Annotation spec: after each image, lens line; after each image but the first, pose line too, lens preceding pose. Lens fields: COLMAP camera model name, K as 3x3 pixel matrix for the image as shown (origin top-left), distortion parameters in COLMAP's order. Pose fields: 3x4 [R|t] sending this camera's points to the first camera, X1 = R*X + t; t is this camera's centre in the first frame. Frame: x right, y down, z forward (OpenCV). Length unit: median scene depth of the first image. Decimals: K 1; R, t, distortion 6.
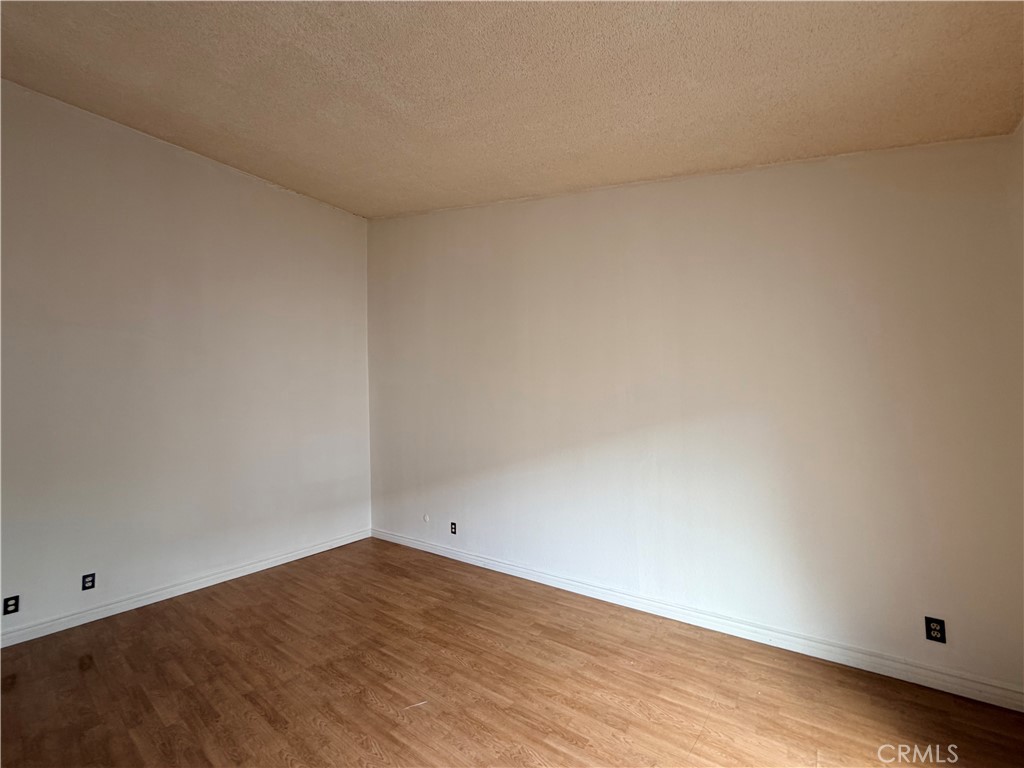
lens RADIAL K [[409.0, 0, 507.2], [0, 409.0, 385.8], [0, 0, 1]] dist [-0.001905, 0.000353]
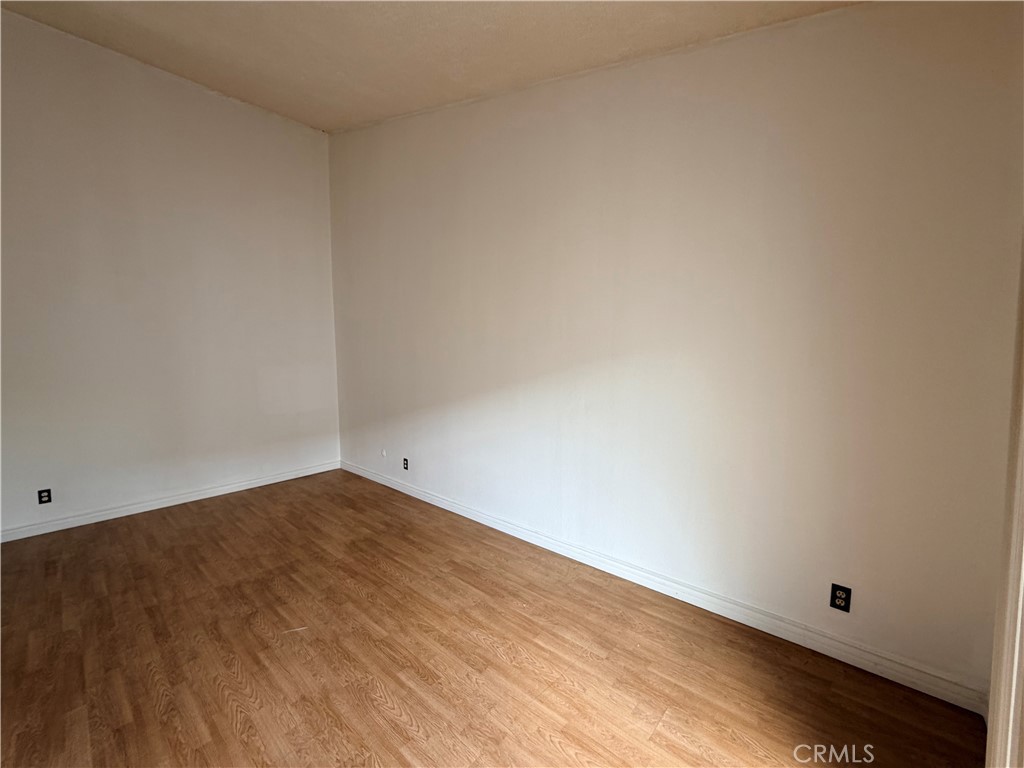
lens RADIAL K [[409.0, 0, 515.6], [0, 409.0, 385.5], [0, 0, 1]] dist [-0.001905, 0.000353]
pose [[0.997066, 0.033143, -0.068997, 0.316273], [-0.023118, 0.989692, 0.141332, 0.021012], [0.072970, -0.139322, 0.987555, 0.104158]]
